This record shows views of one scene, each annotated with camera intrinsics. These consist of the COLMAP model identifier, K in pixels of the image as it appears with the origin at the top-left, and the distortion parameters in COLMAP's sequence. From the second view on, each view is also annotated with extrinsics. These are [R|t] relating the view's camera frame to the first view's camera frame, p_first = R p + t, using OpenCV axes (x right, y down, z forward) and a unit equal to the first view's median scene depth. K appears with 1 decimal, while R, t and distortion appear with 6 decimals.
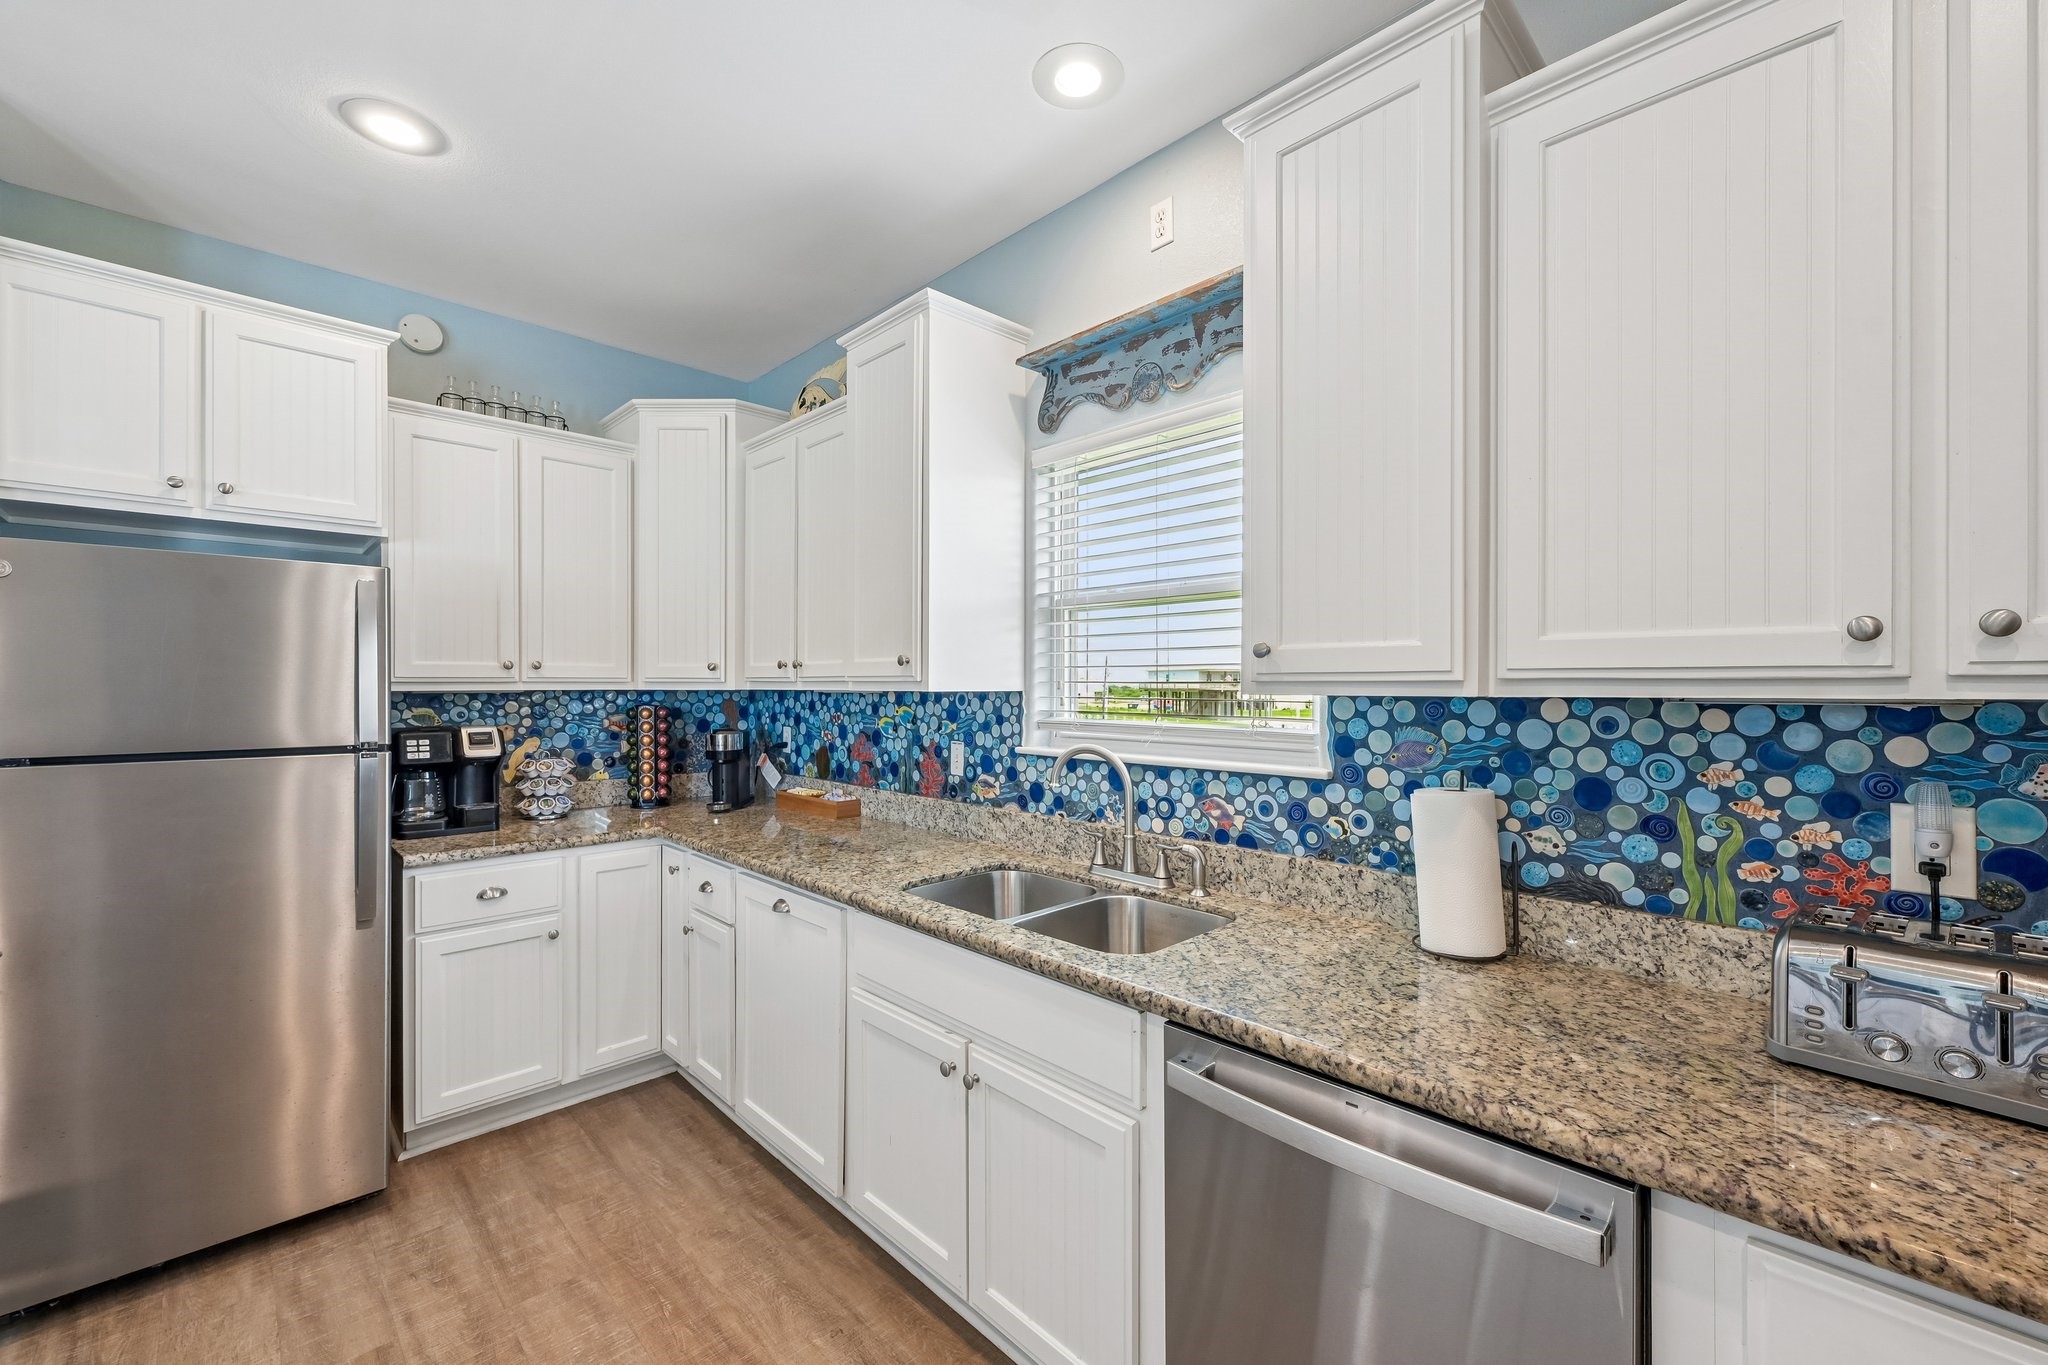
lens RADIAL K [[820.6, 0, 1024.7], [0, 820.6, 689.4], [0, 0, 1]] dist [-0.000798, 0.000185]
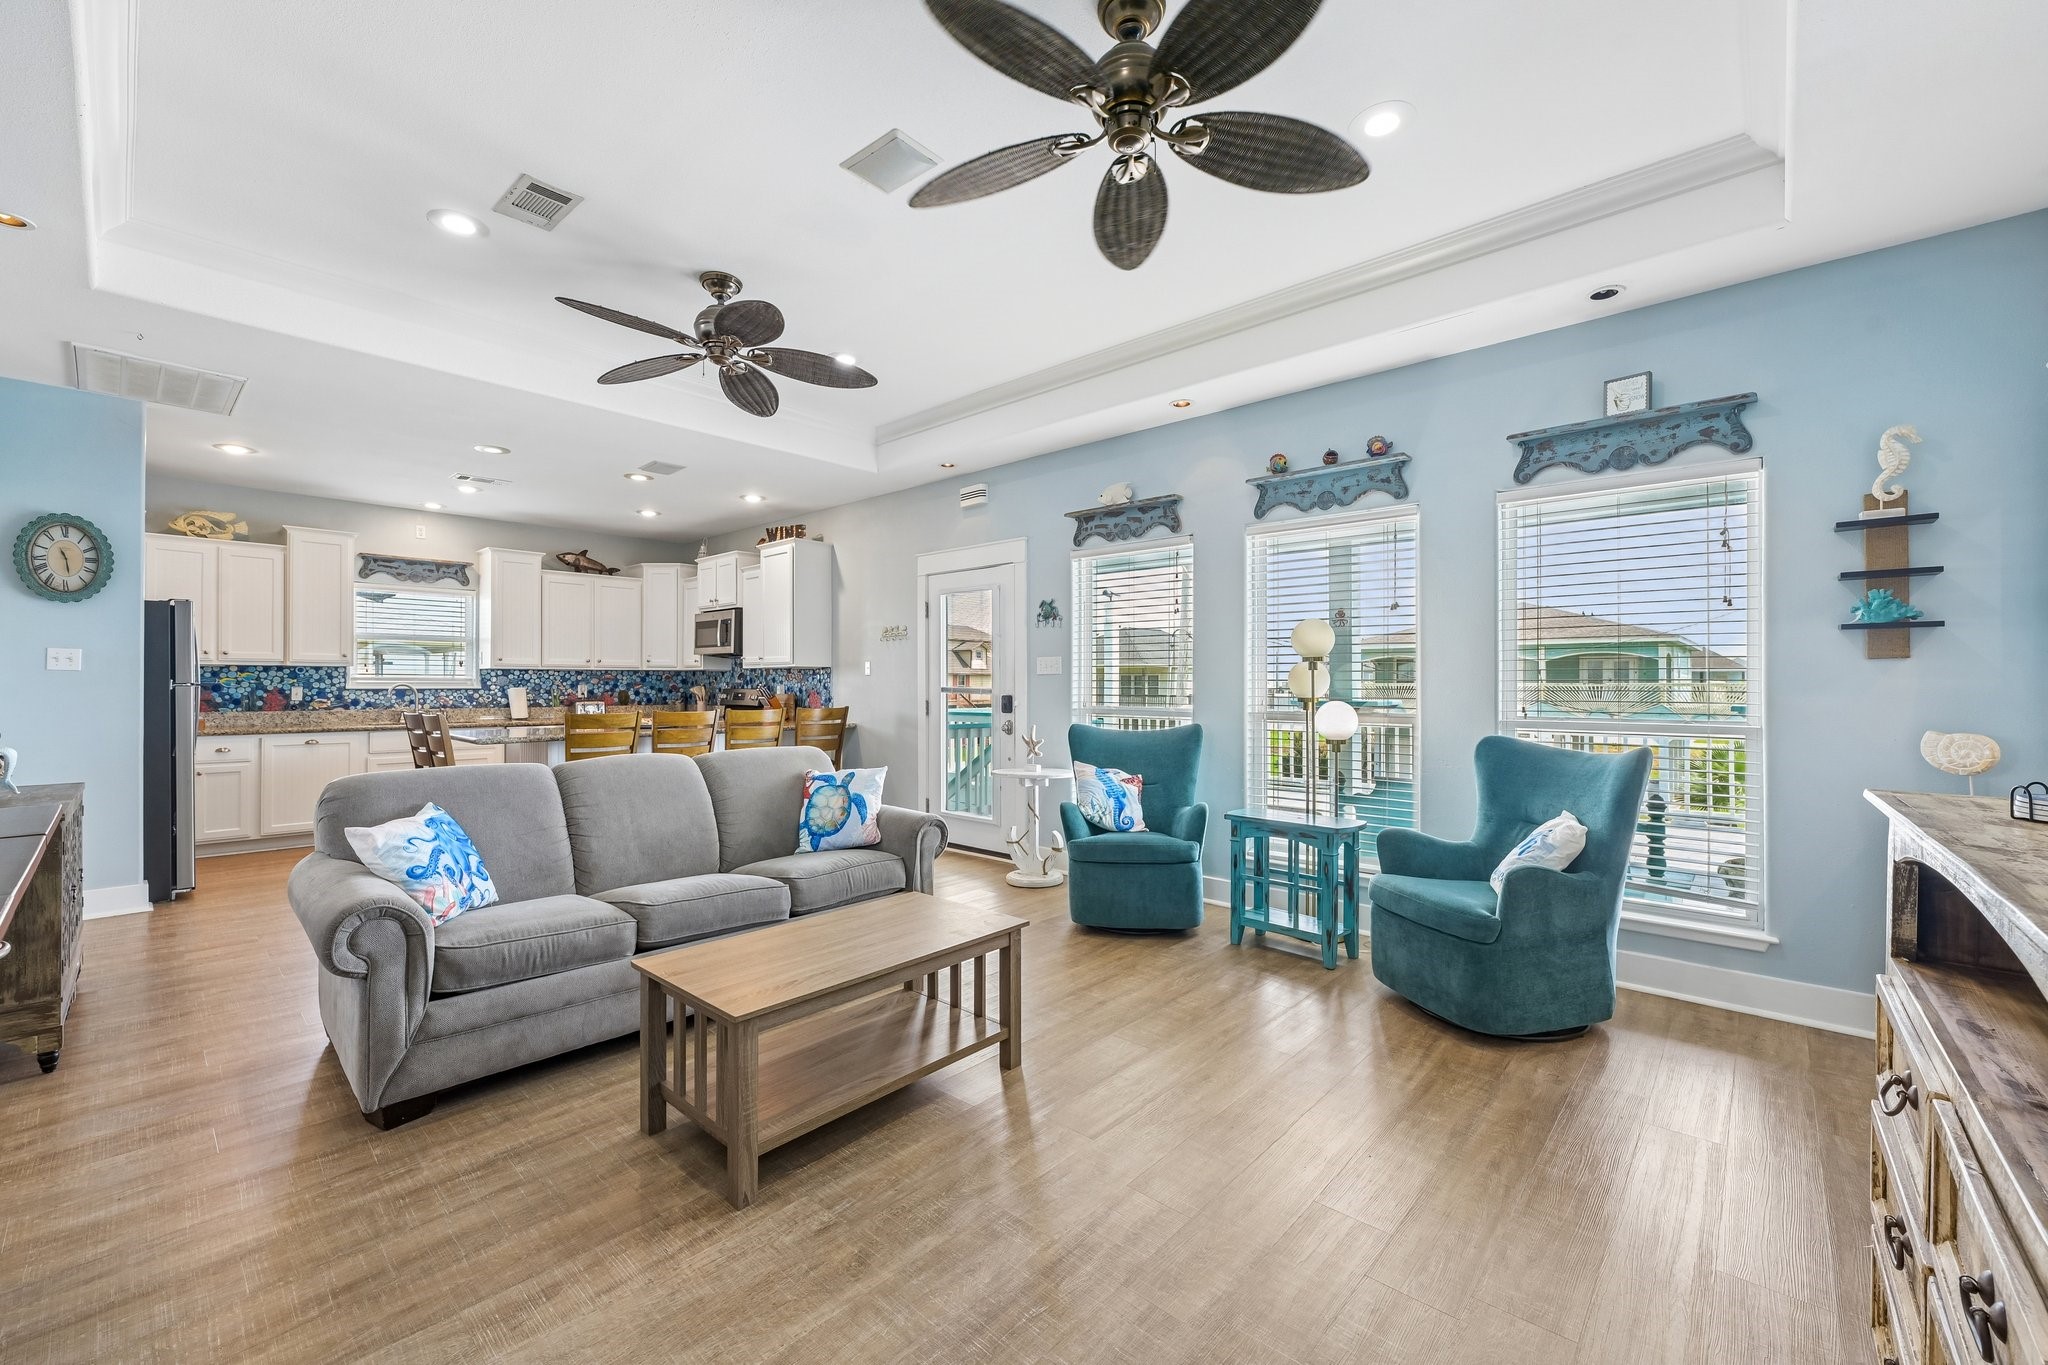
lens RADIAL K [[820.6, 0, 1030.6], [0, 820.6, 682.0], [0, 0, 1]] dist [-0.000798, 0.000185]
pose [[-0.057938, 0.002581, 0.998317, -2.916222], [0.003090, 0.999992, -0.002406, 0.067437], [-0.998315, 0.002945, -0.057945, -1.158109]]
